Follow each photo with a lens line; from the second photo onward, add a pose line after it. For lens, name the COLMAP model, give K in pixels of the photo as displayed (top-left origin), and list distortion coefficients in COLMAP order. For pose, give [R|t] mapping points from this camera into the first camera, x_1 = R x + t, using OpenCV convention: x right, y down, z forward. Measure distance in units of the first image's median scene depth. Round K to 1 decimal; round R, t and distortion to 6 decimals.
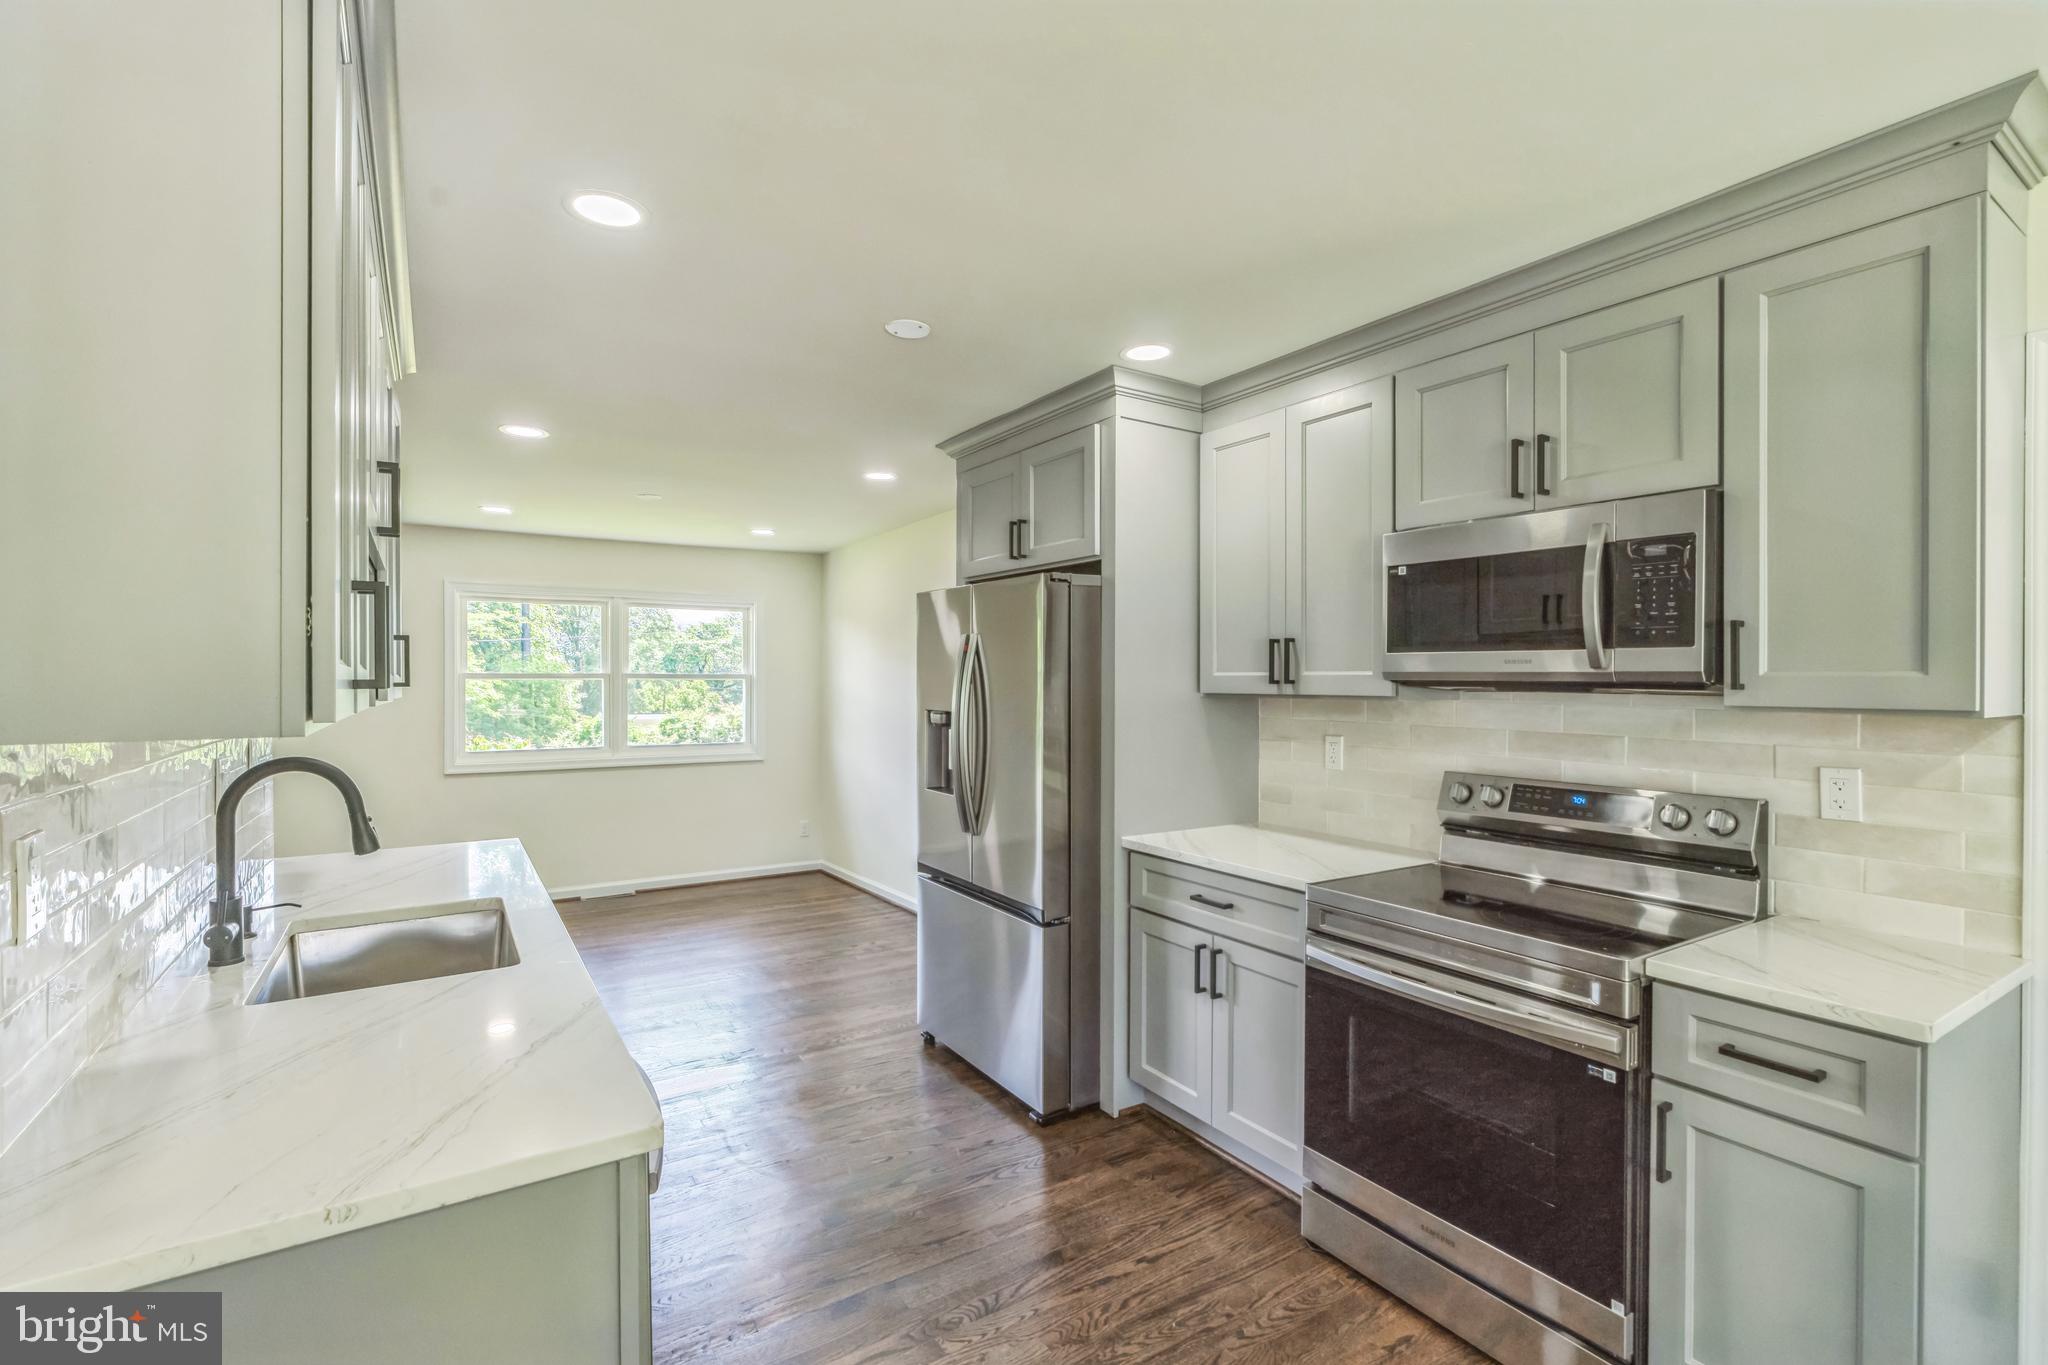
lens RADIAL K [[917.8, 0, 1024.3], [0, 917.8, 676.8], [0, 0, 1]] dist [-0.001304, -0.000088]
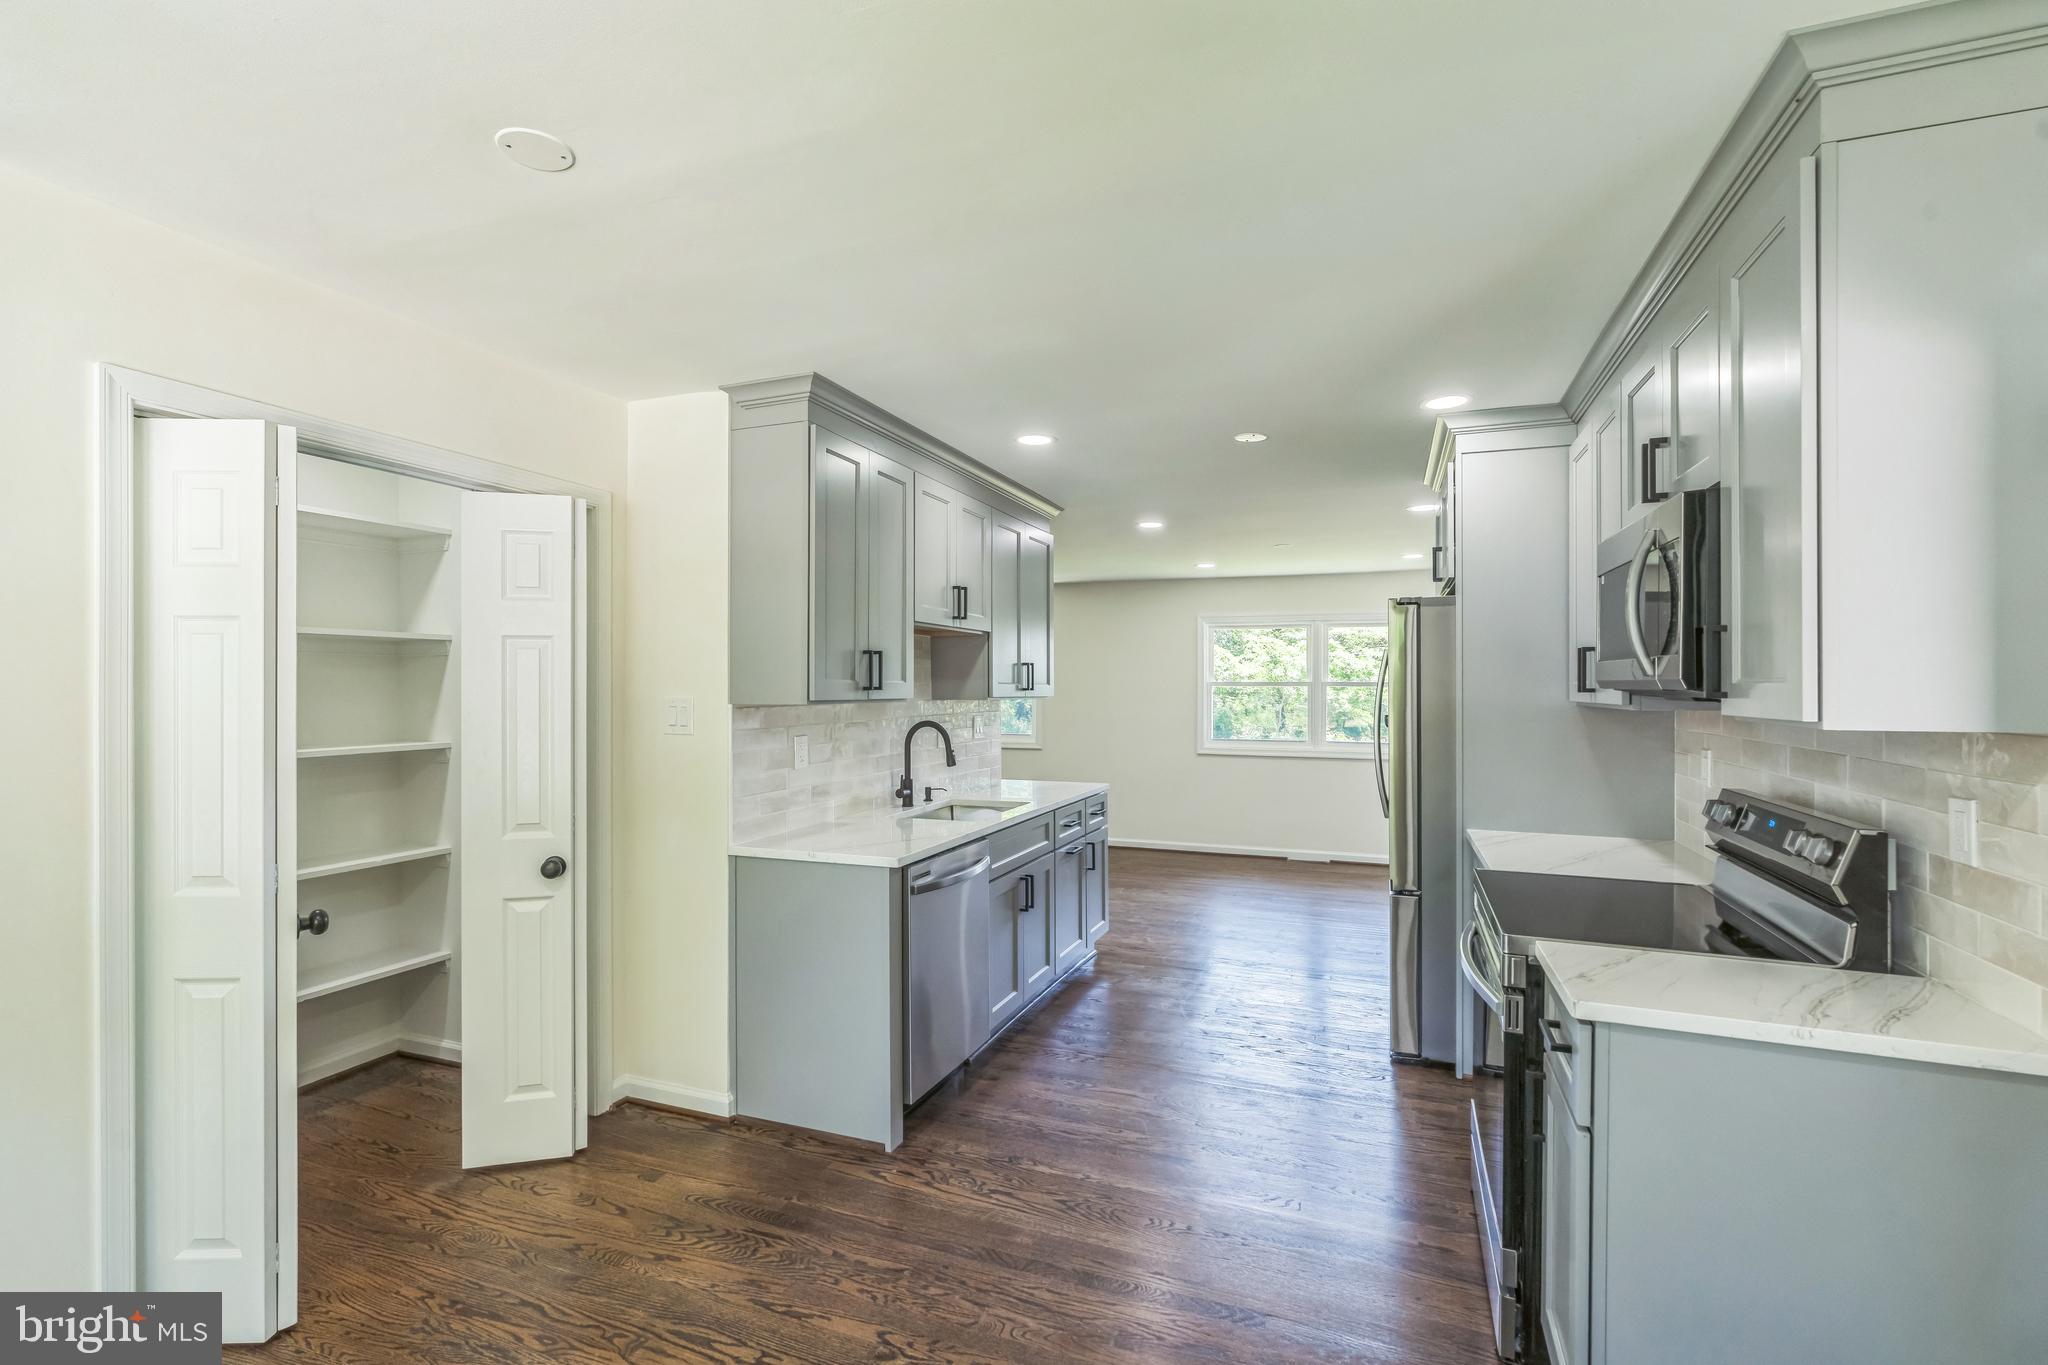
lens RADIAL K [[917.8, 0, 1022.7], [0, 917.8, 686.3], [0, 0, 1]] dist [-0.001304, -0.000088]
pose [[0.582813, -0.000731, -0.812606, 0.857392], [0.002437, 0.999997, 0.000849, -0.000497], [0.812603, -0.002475, 0.582813, -0.102749]]
